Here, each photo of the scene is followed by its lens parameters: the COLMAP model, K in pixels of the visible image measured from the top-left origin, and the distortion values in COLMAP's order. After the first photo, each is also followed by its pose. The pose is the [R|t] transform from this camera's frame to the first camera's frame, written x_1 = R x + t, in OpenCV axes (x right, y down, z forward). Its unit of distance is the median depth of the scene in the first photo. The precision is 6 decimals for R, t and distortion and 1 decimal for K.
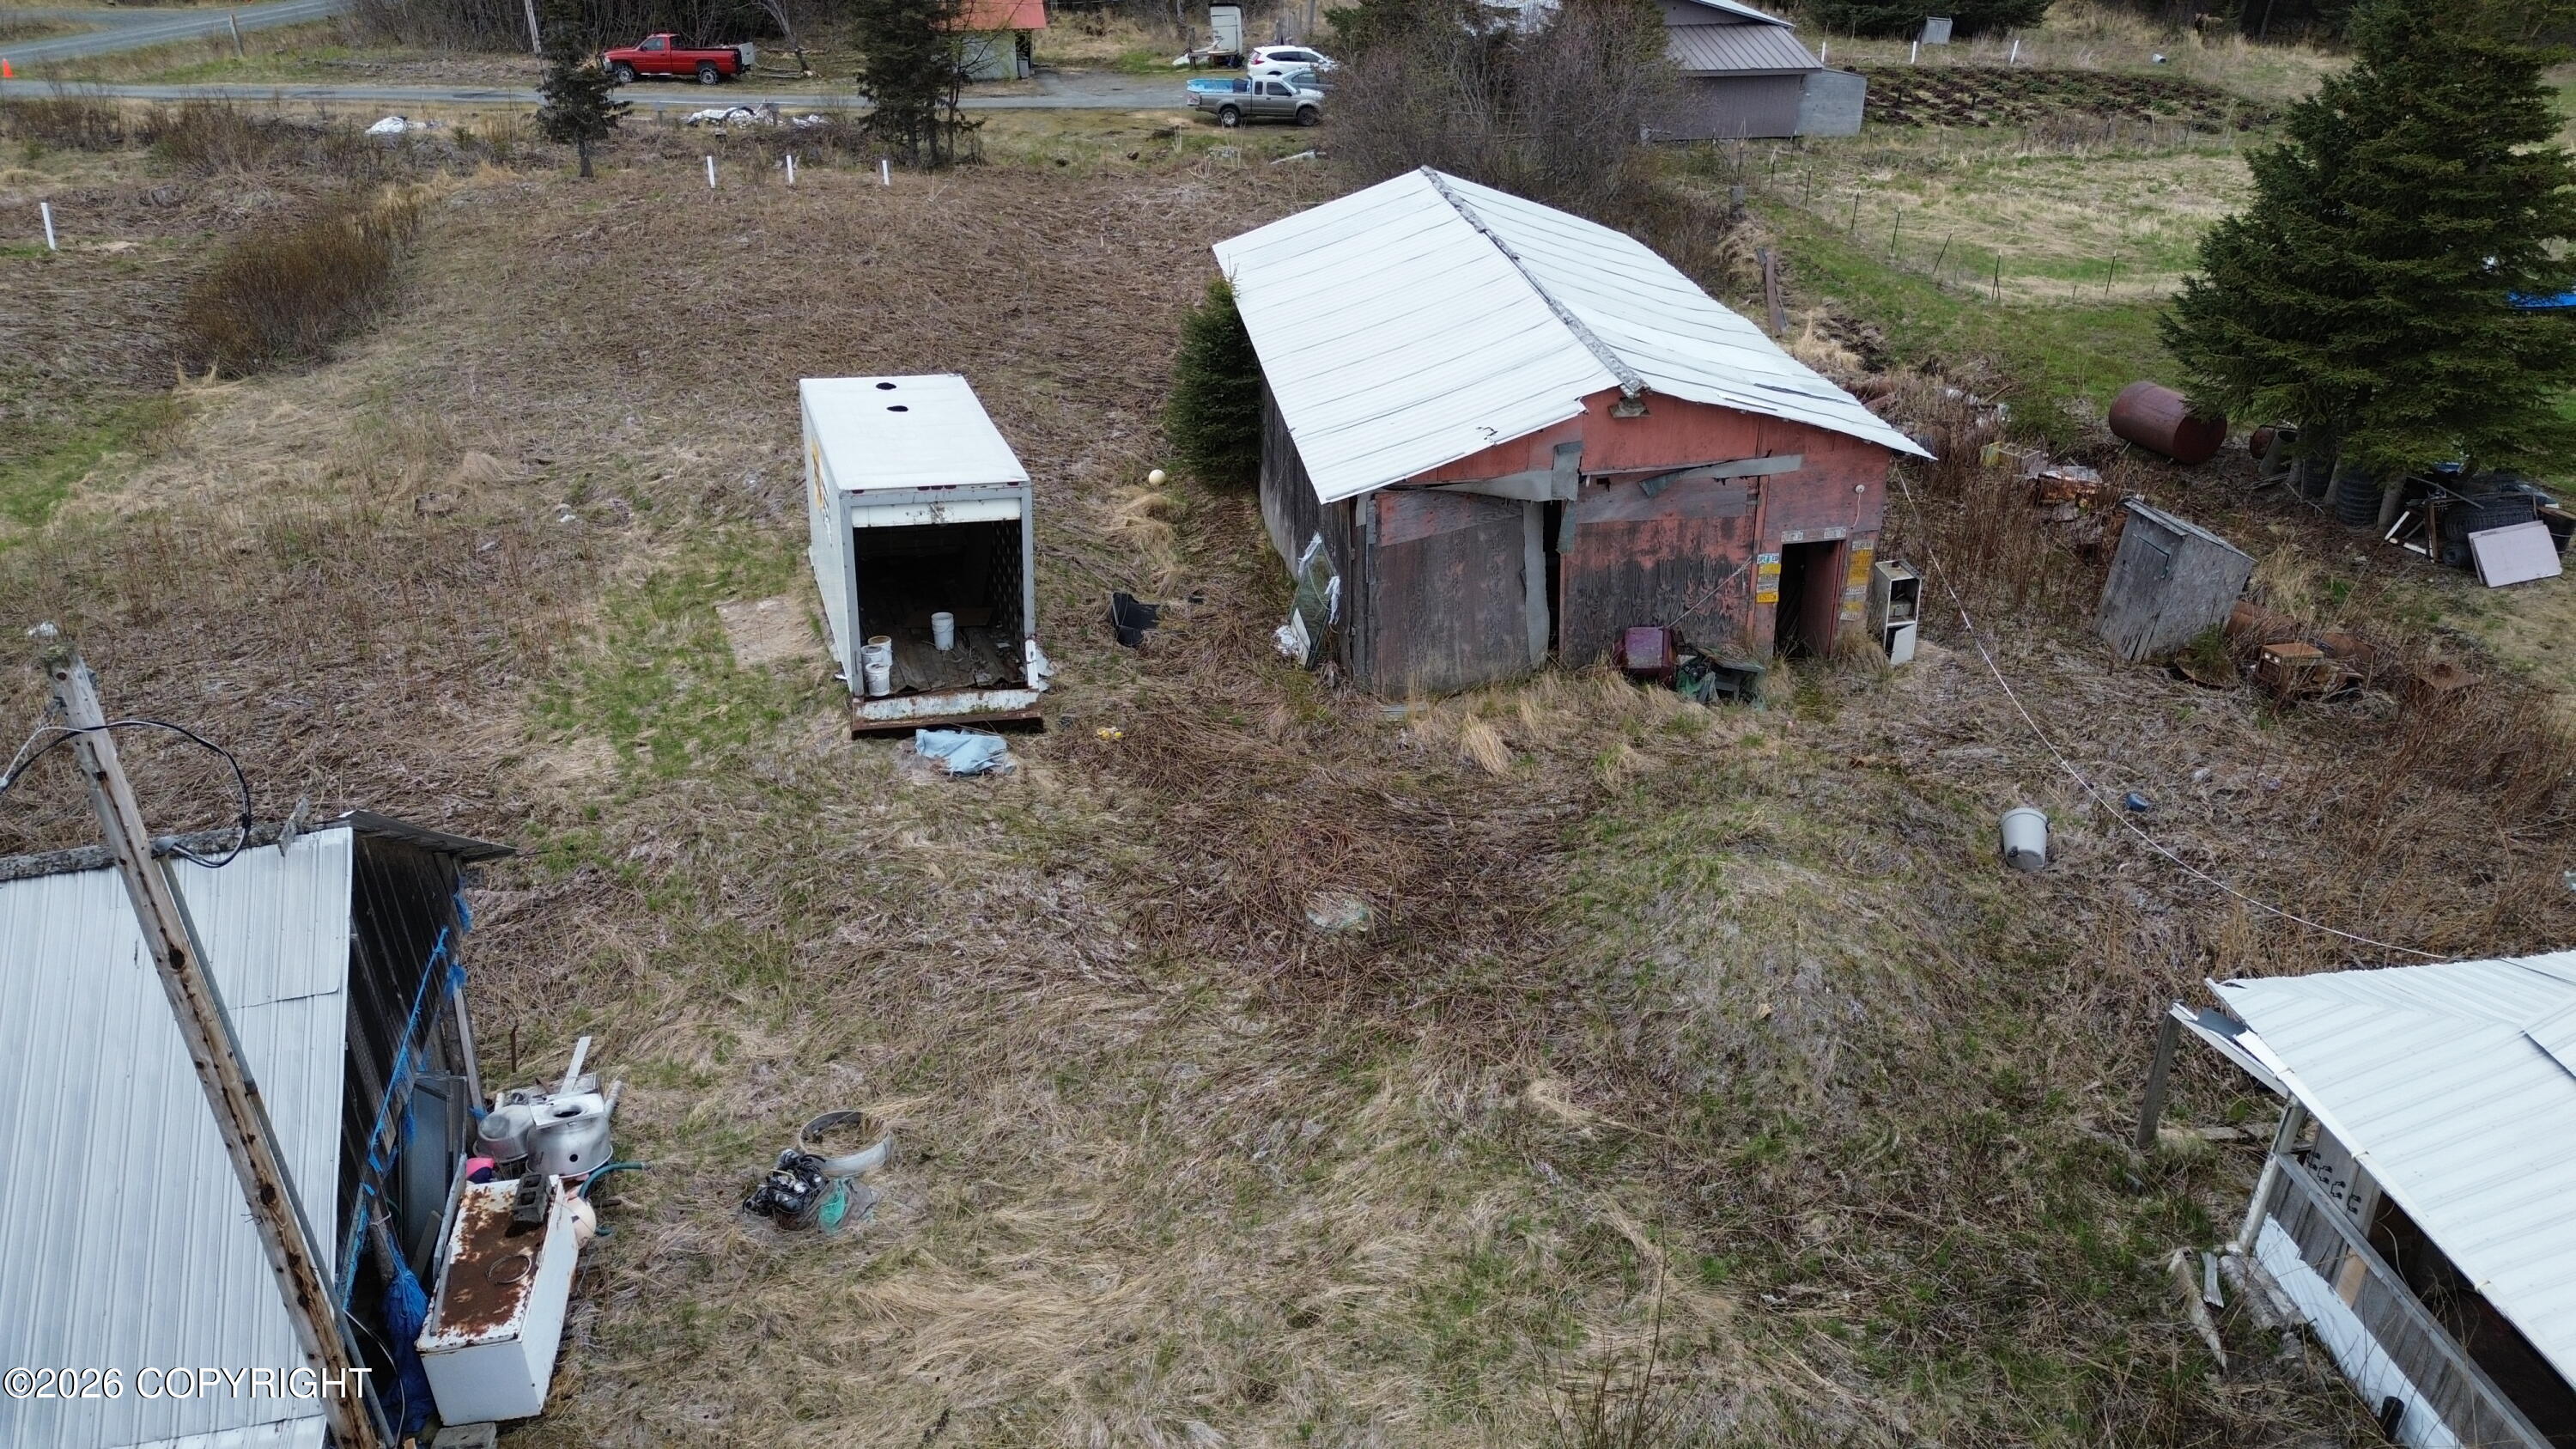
lens RADIAL K [[1817.3, 0, 1291.2], [0, 1817.3, 719.0], [0, 0, 1]] dist [0.087694, -0.089707]
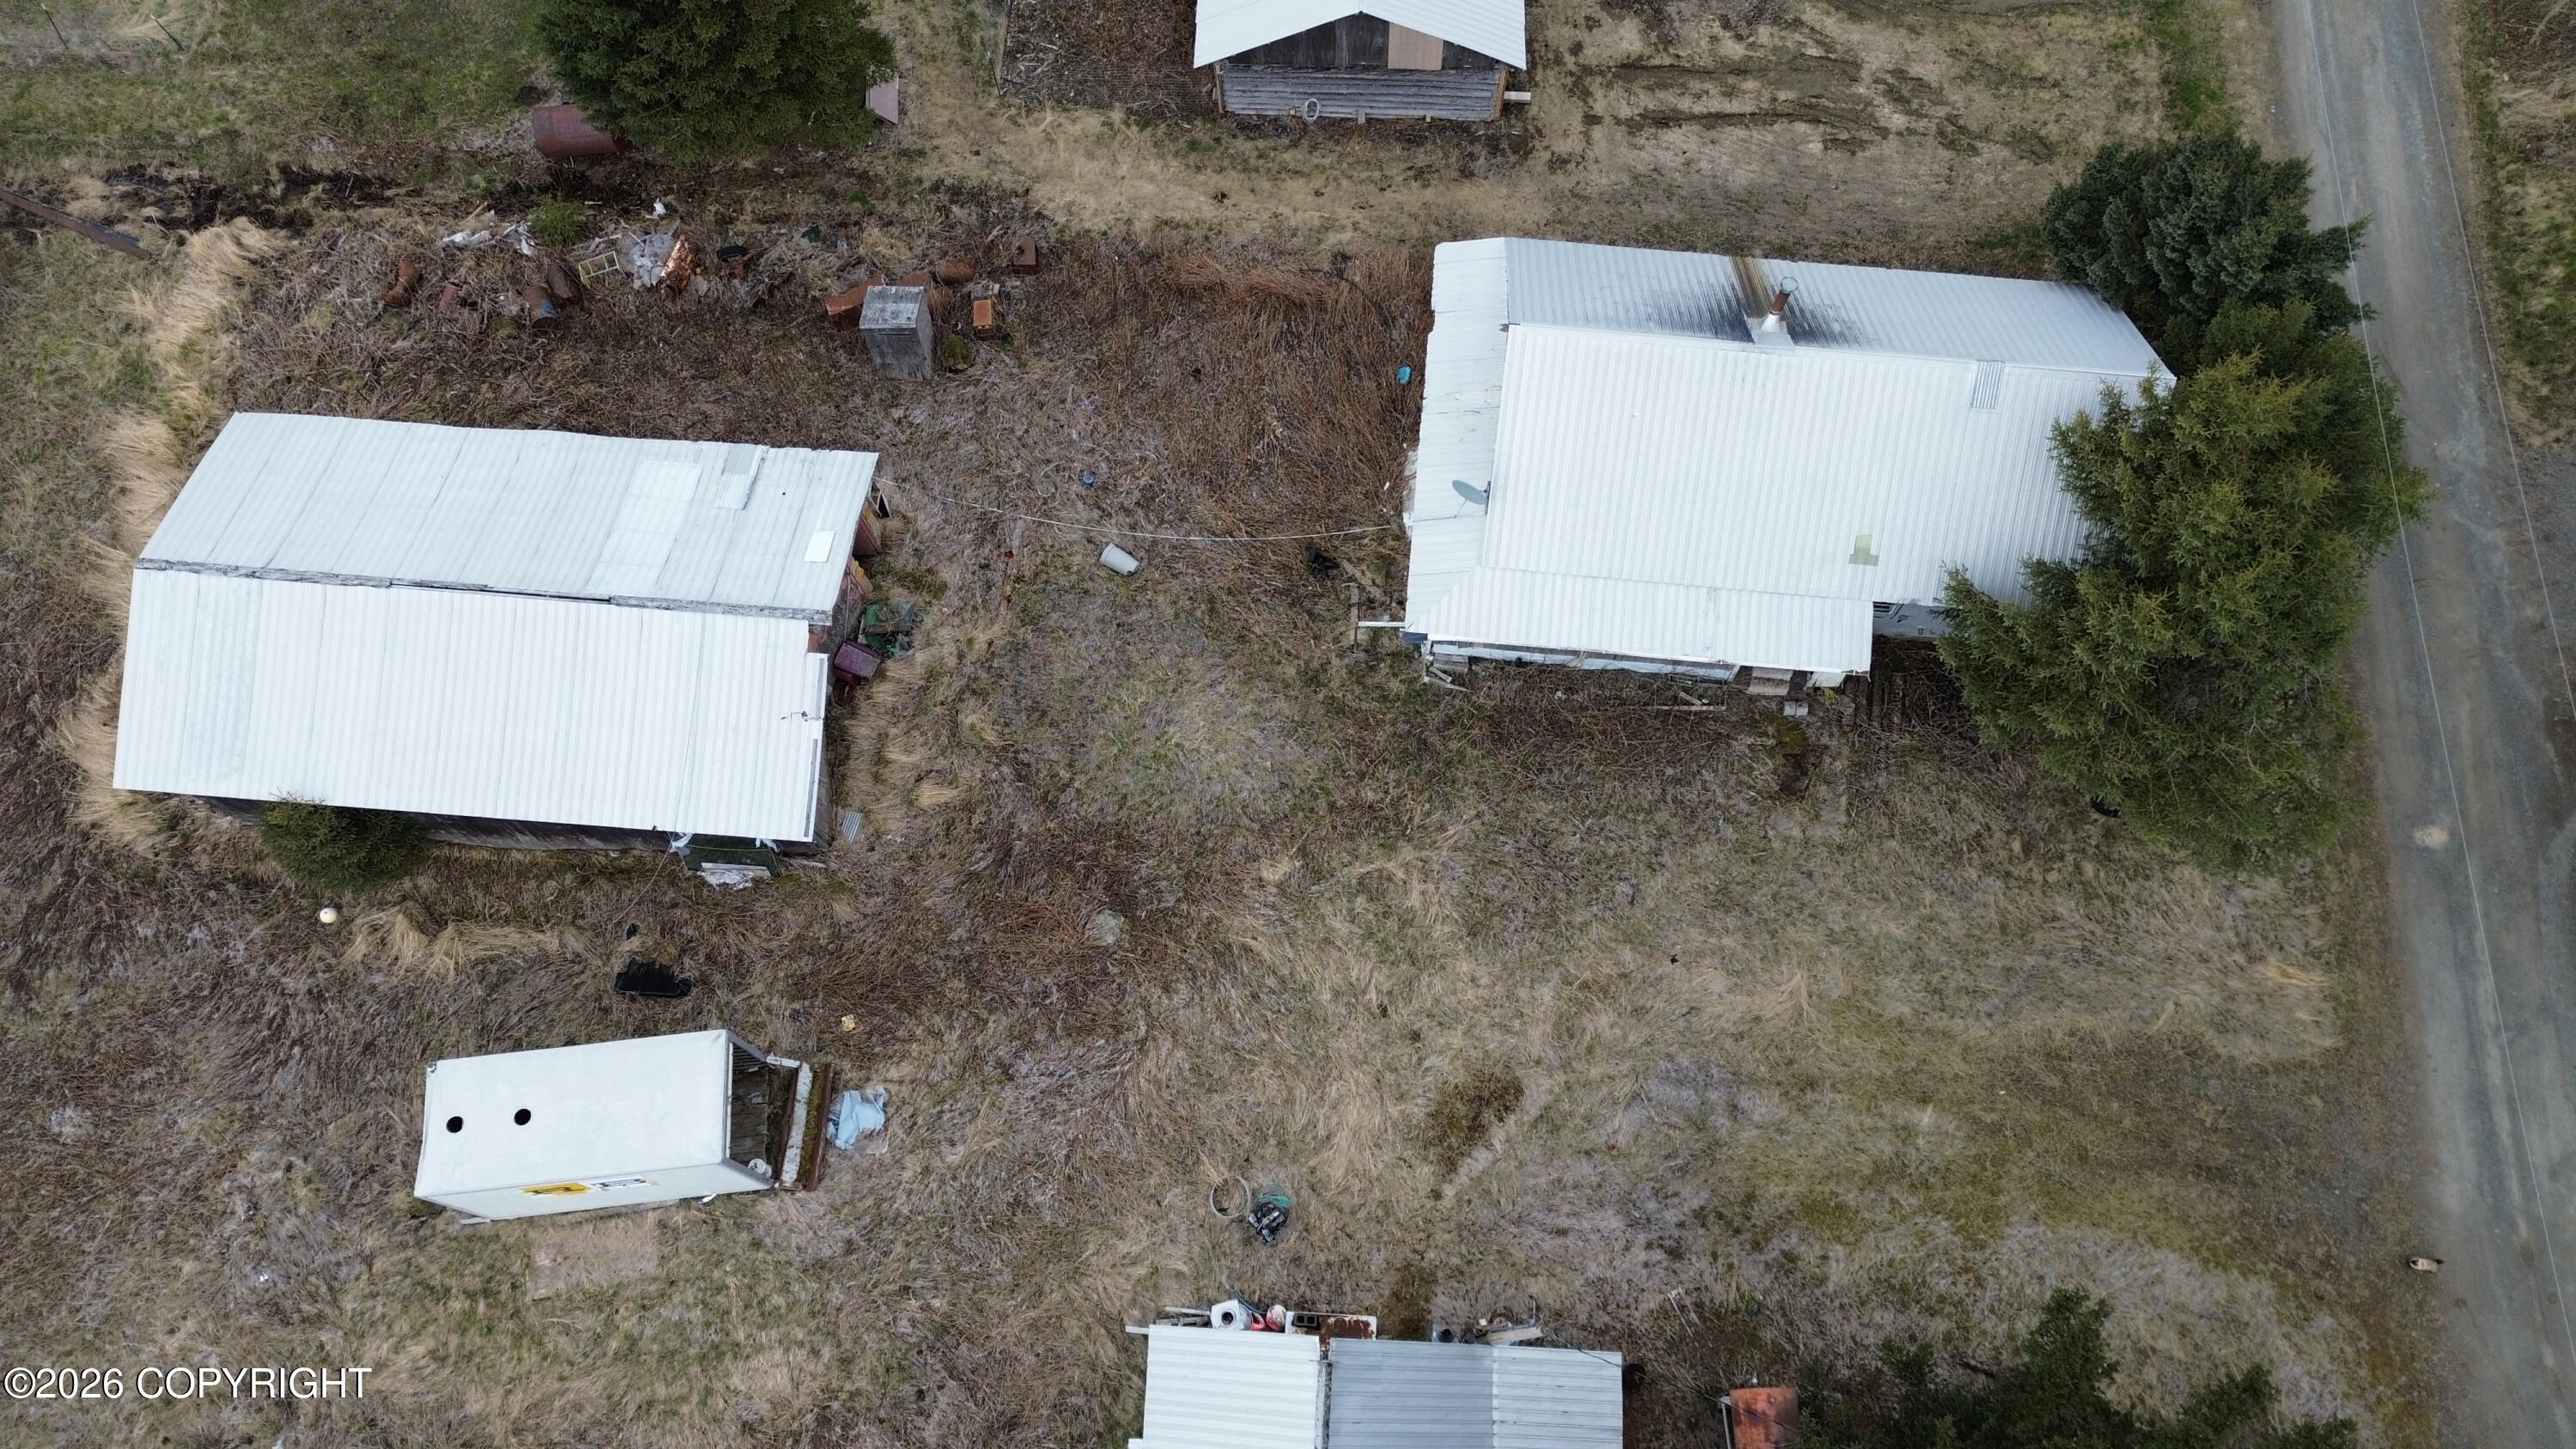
lens RADIAL K [[1817.3, 0, 1291.2], [0, 1817.3, 719.0], [0, 0, 1]] dist [0.087694, -0.089707]
pose [[0.225884, -0.917113, 0.328451, -0.289141], [0.470467, 0.397941, 0.787594, -1.132564], [-0.853017, -0.023380, 0.521360, -0.108872]]
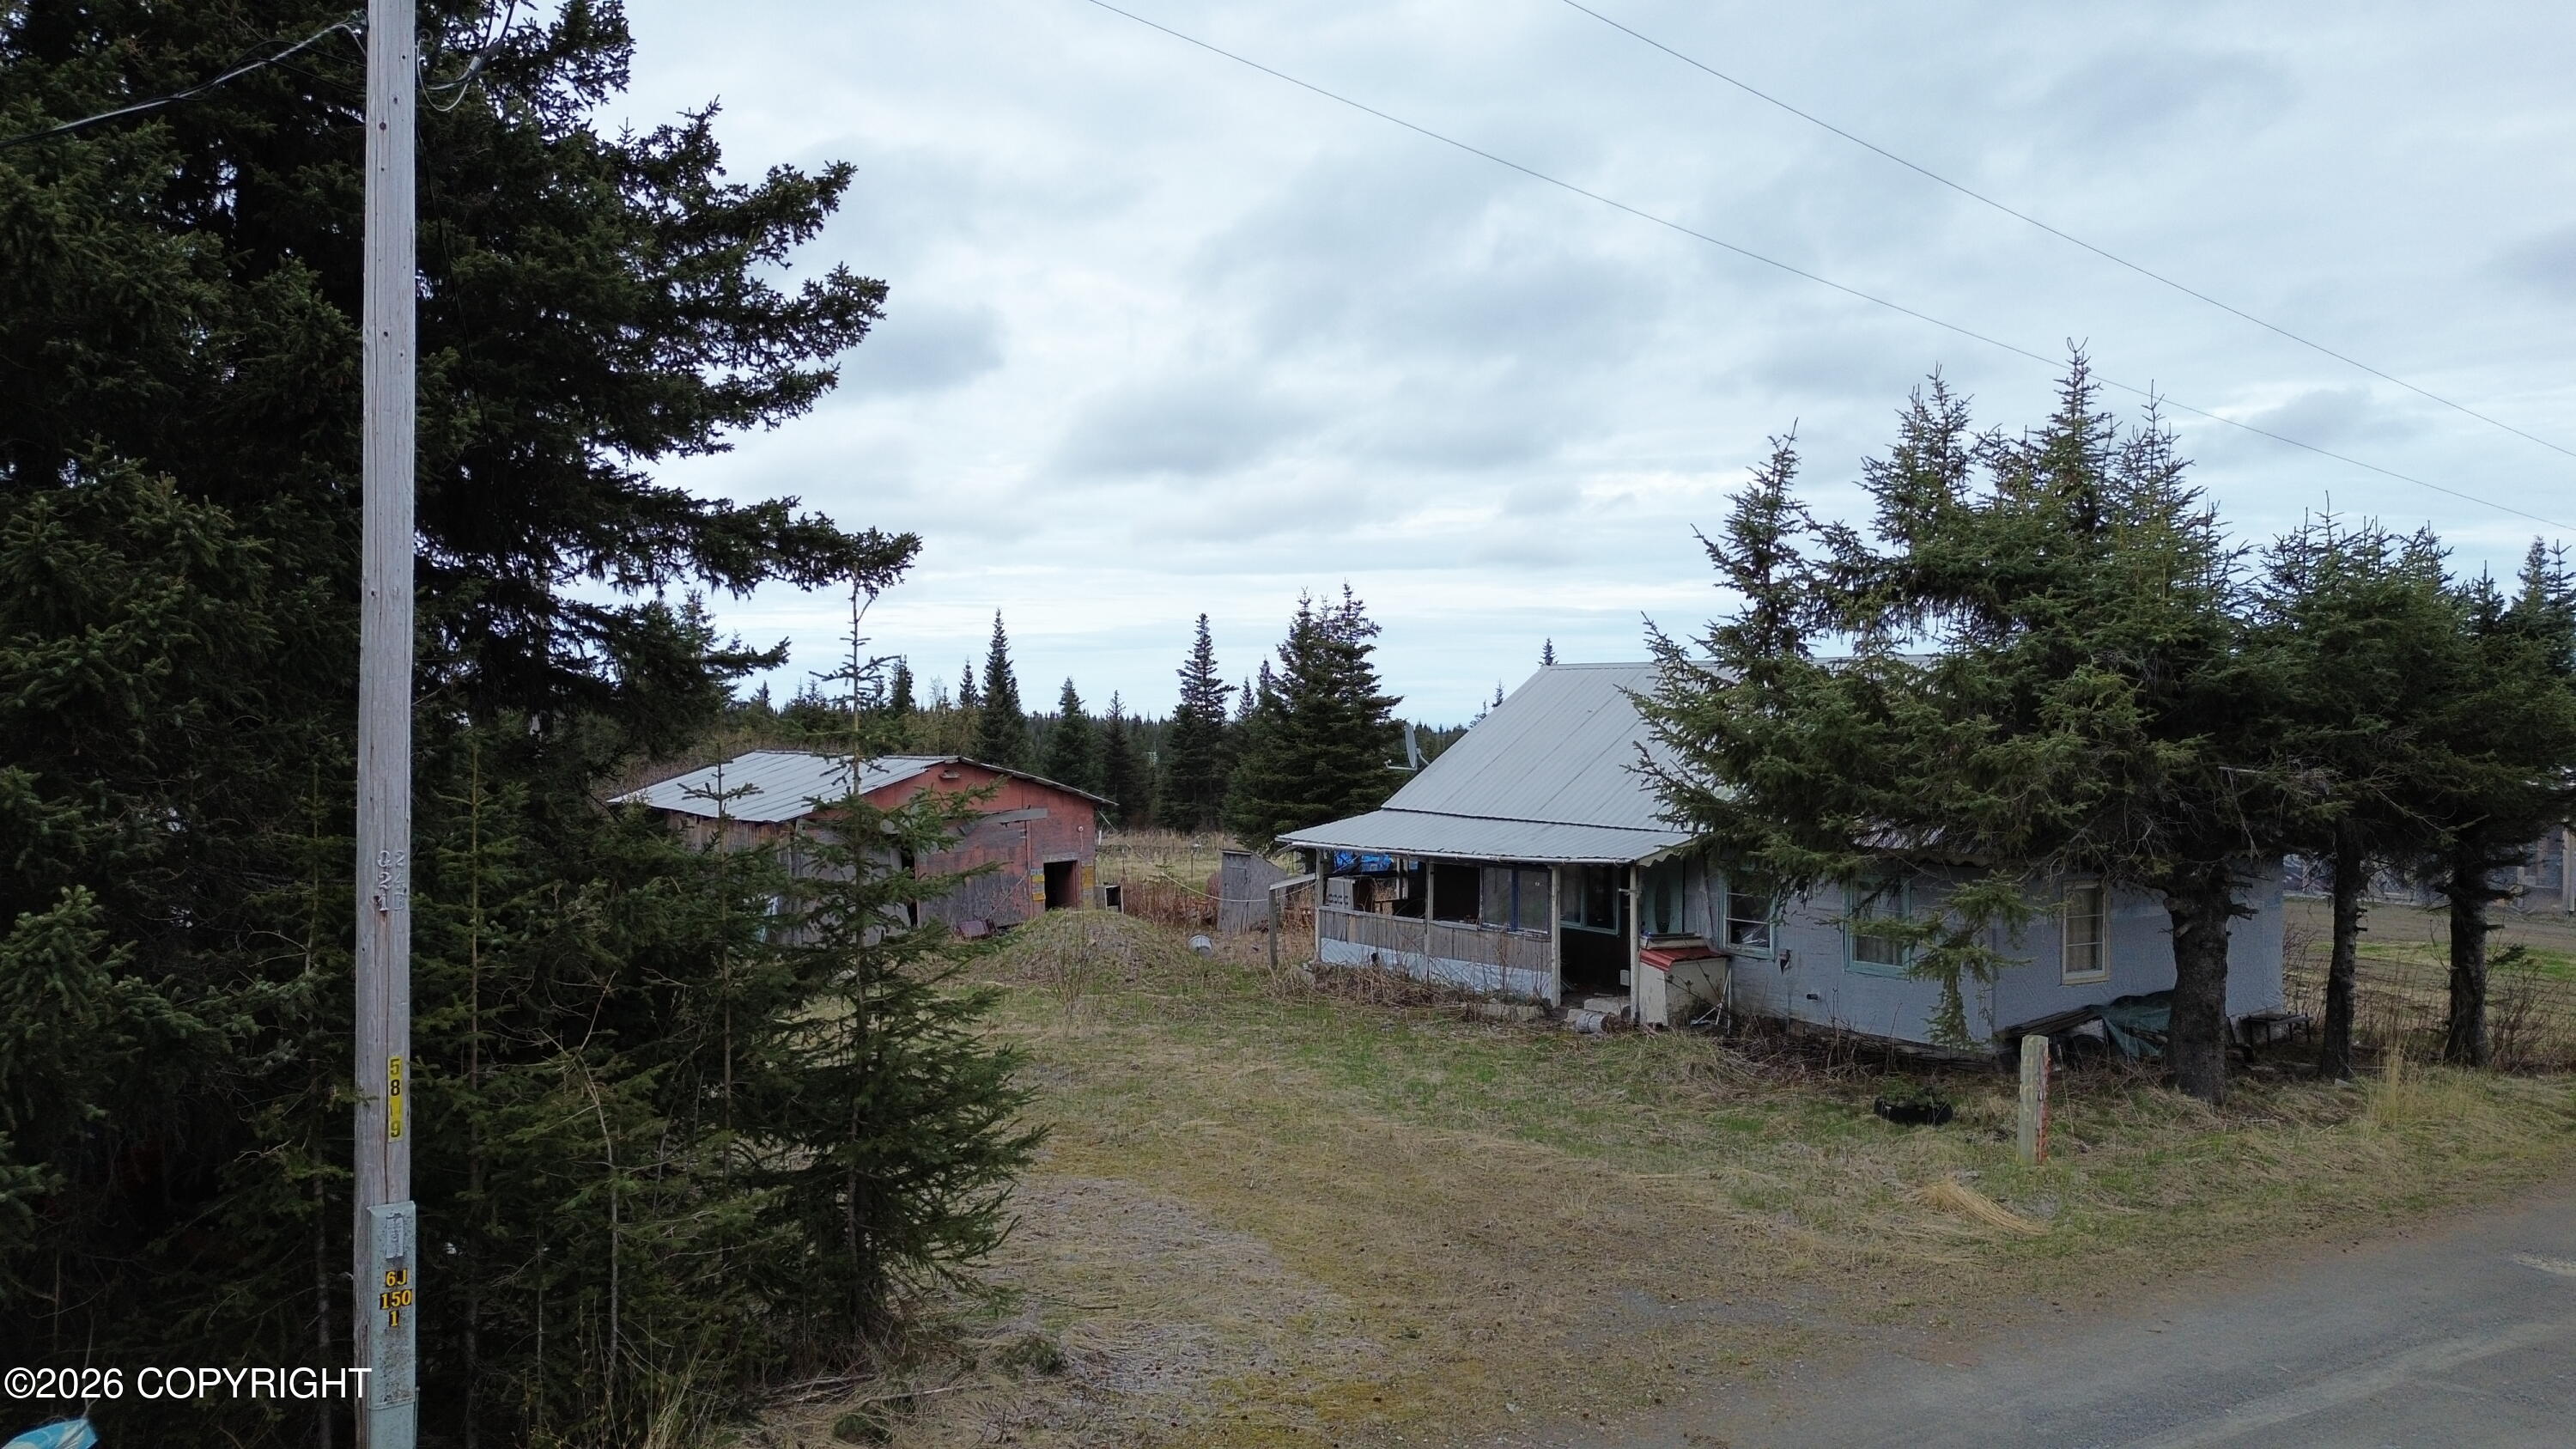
lens RADIAL K [[1817.3, 0, 1291.2], [0, 1817.3, 719.0], [0, 0, 1]] dist [0.087694, -0.089707]
pose [[0.892568, 0.001242, 0.450911, -0.315570], [0.215098, 0.877713, -0.428197, 0.606964], [-0.396303, 0.479185, 0.783151, -0.530174]]
